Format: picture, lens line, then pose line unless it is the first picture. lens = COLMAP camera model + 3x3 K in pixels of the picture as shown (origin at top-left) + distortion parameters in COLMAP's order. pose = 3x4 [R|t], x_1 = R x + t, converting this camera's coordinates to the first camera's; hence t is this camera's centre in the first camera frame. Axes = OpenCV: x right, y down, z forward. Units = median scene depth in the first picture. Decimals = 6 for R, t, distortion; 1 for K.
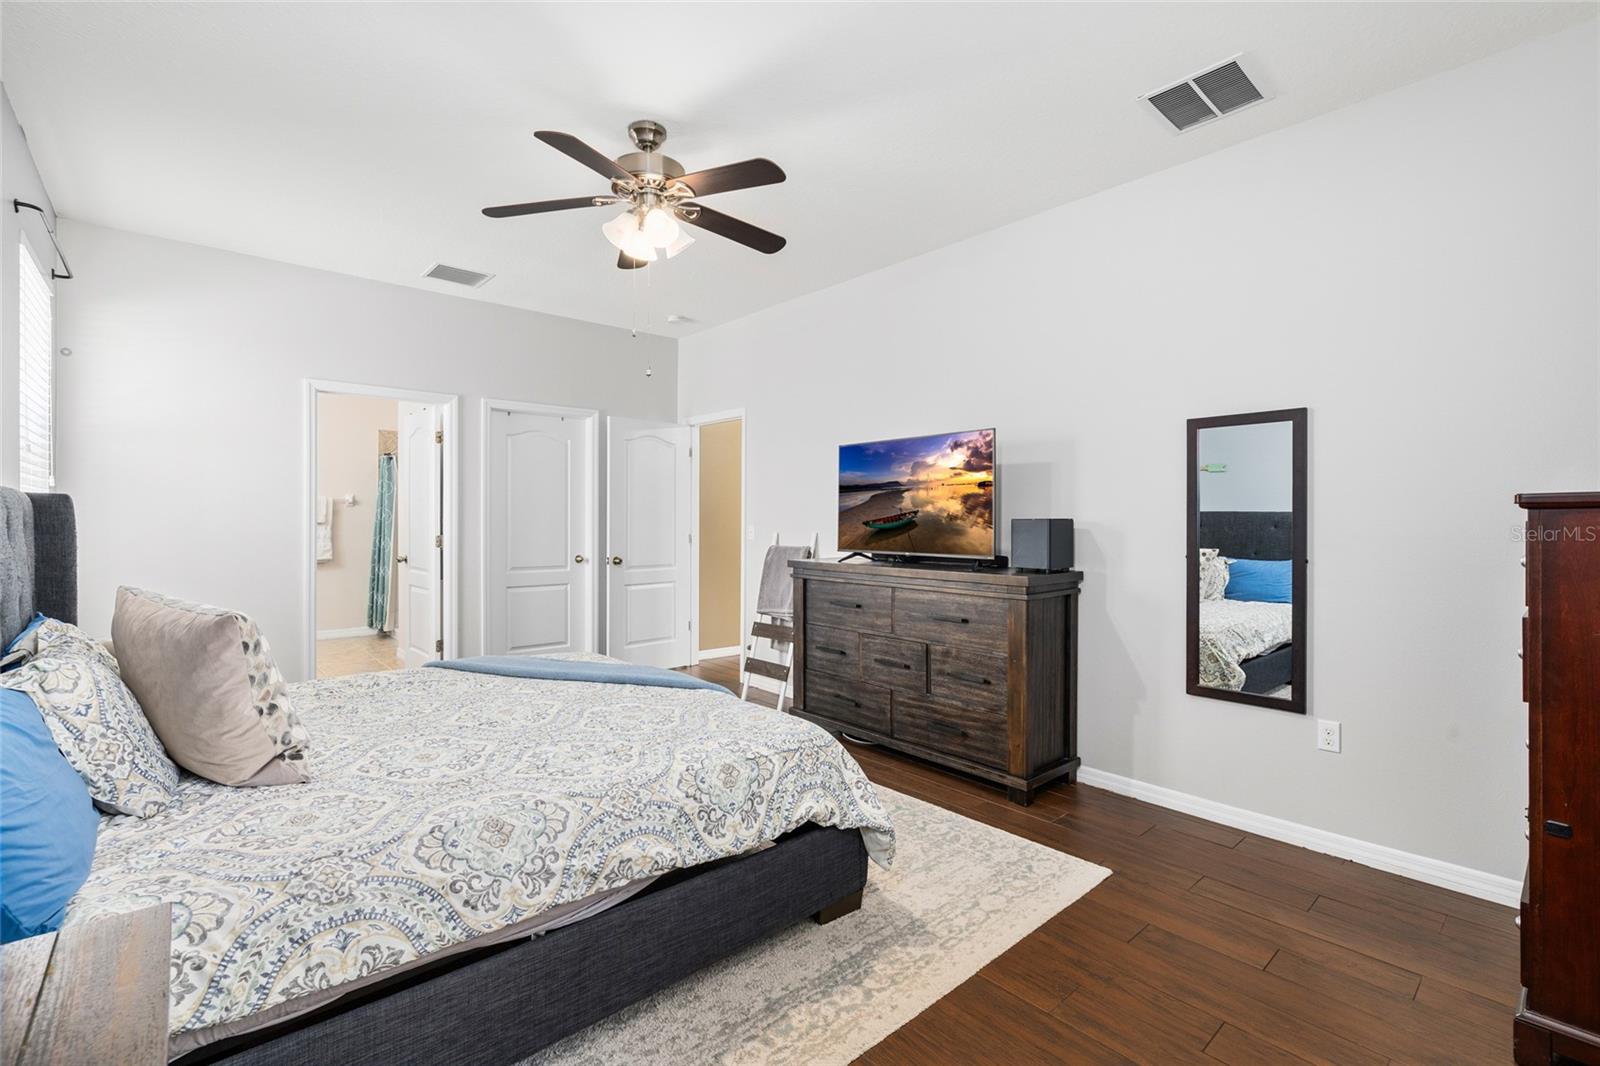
lens RADIAL K [[717.3, 0, 800.8], [0, 717.3, 524.1], [0, 0, 1]] dist [0.000862, 0.000008]
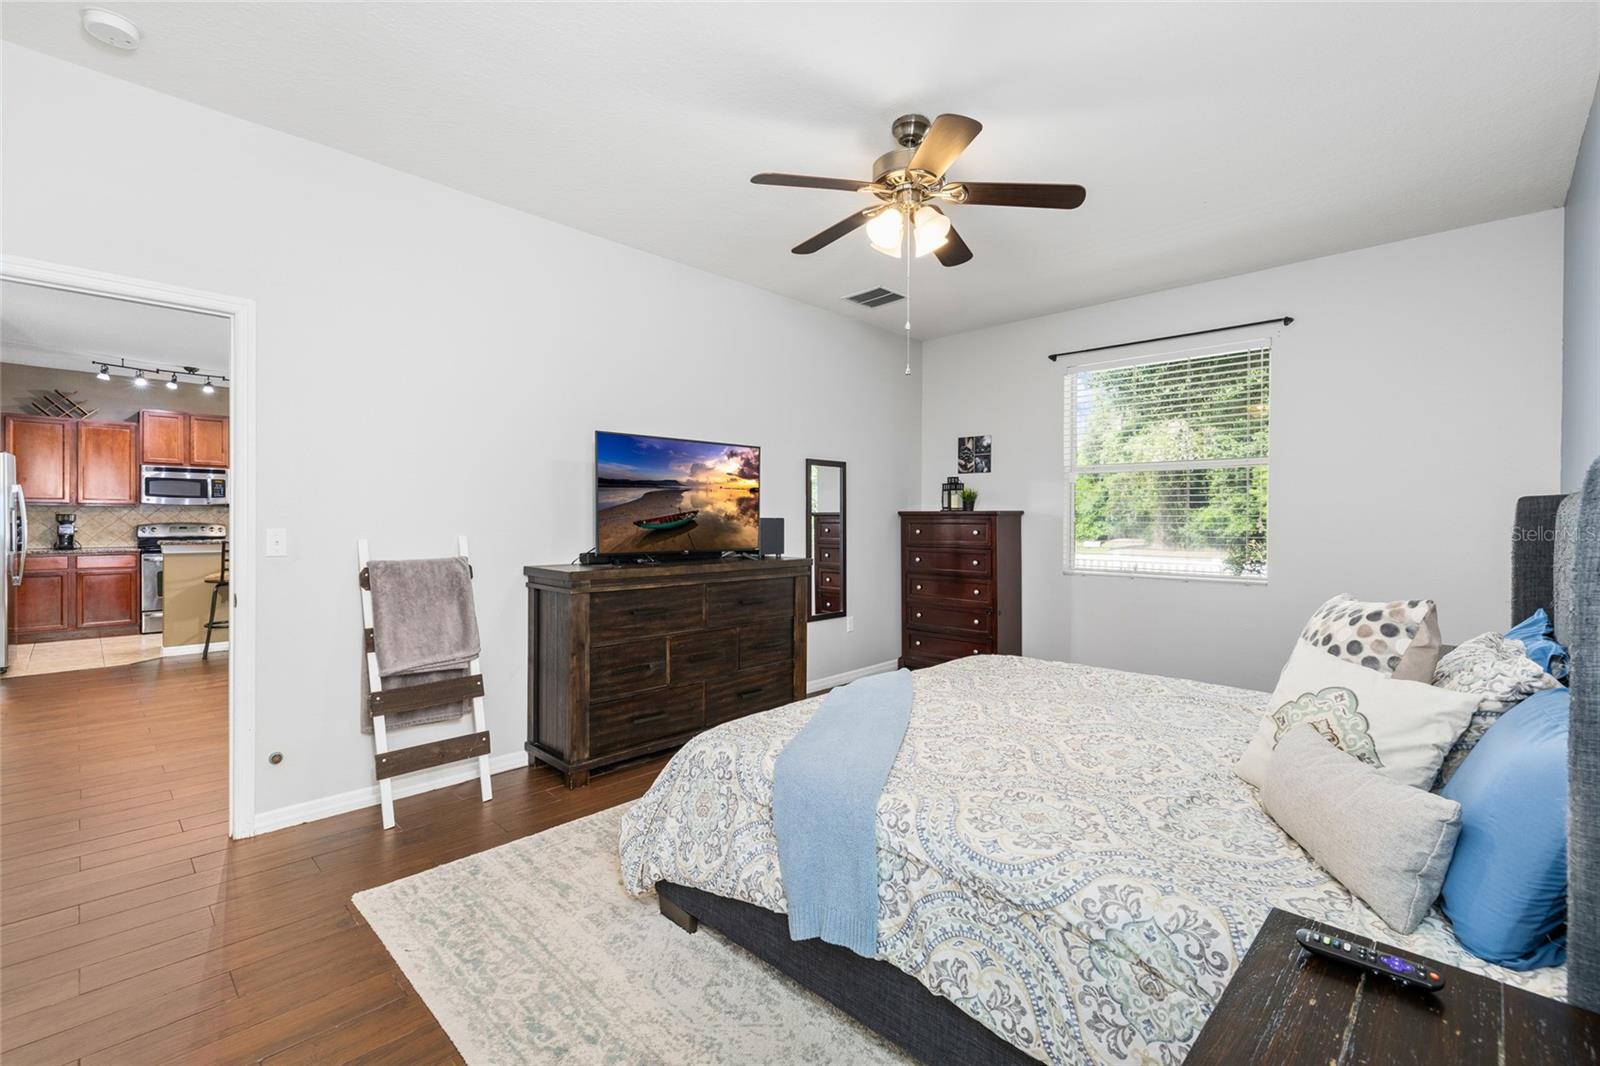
lens RADIAL K [[701.9, 0, 803.4], [0, 701.9, 531.1], [0, 0, 1]] dist [0.009075, 0.000351]
pose [[-0.059591, -0.018563, 0.998050, -0.877905], [0.004155, 0.999814, 0.018844, -0.007693], [-0.998214, 0.005270, -0.059503, 0.921629]]
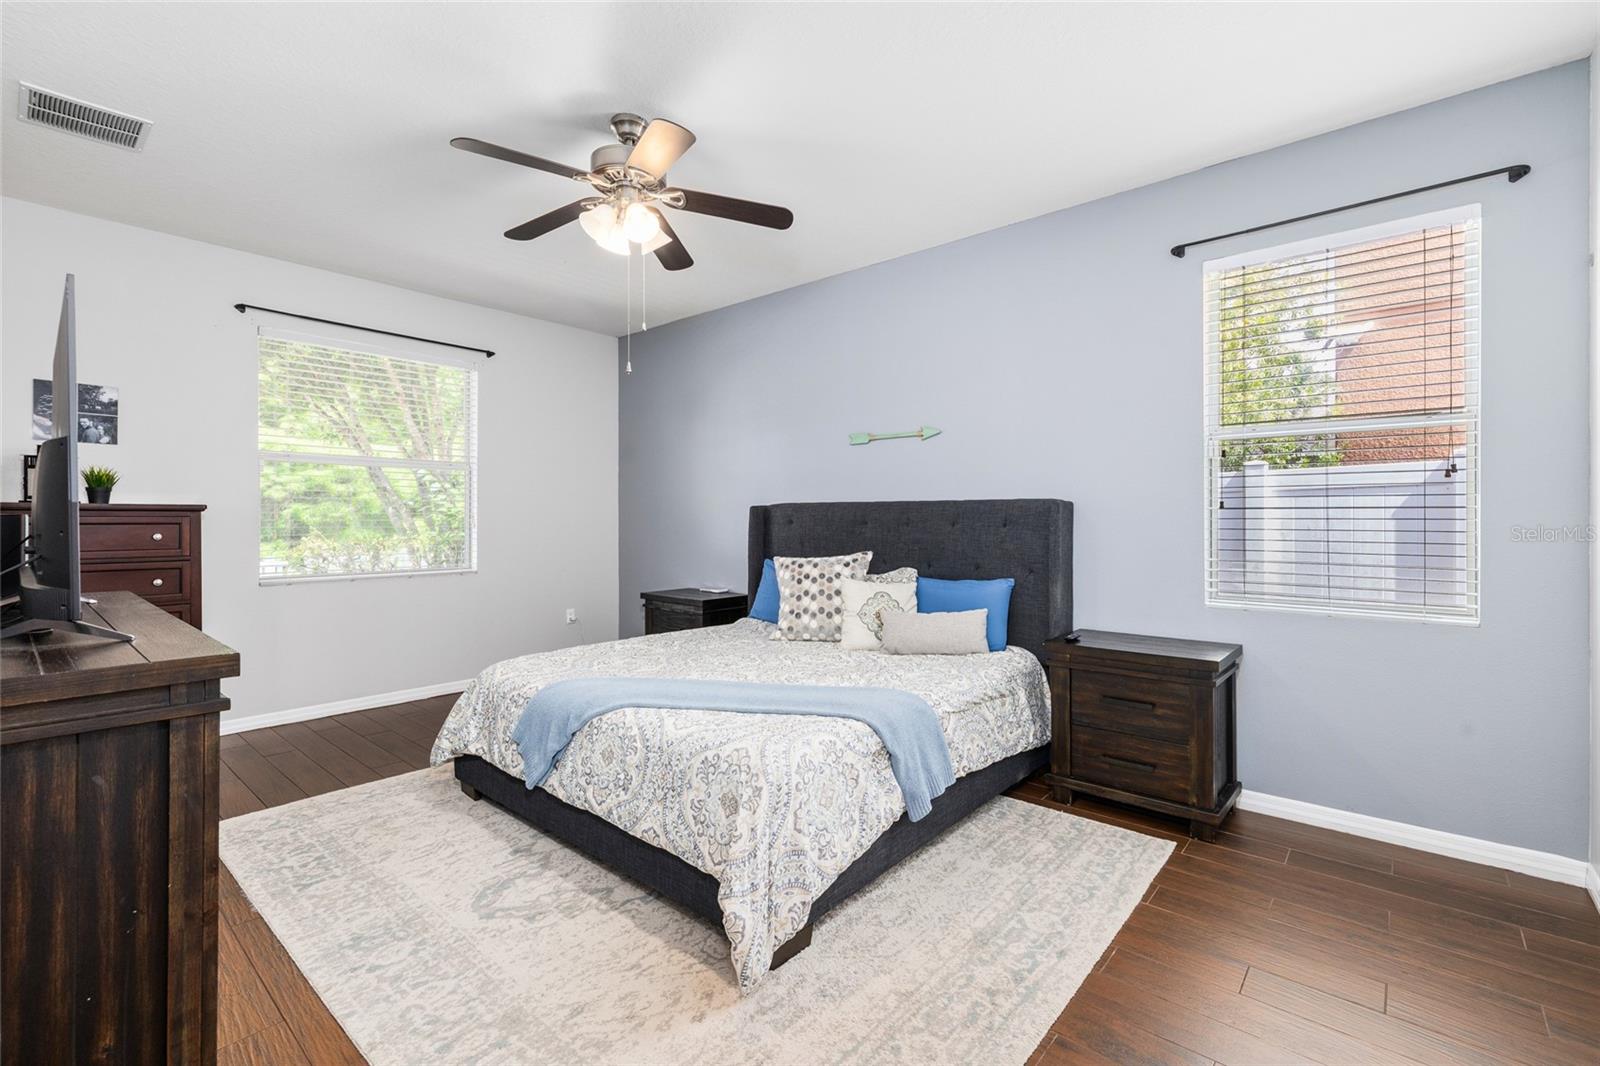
lens RADIAL K [[701.9, 0, 803.2], [0, 701.9, 523.5], [0, 0, 1]] dist [0.009075, 0.000351]
pose [[-0.992989, -0.000940, -0.118203, -0.218970], [-0.002900, 0.999861, 0.016408, -0.012429], [0.118171, 0.016636, -0.992854, 1.543599]]
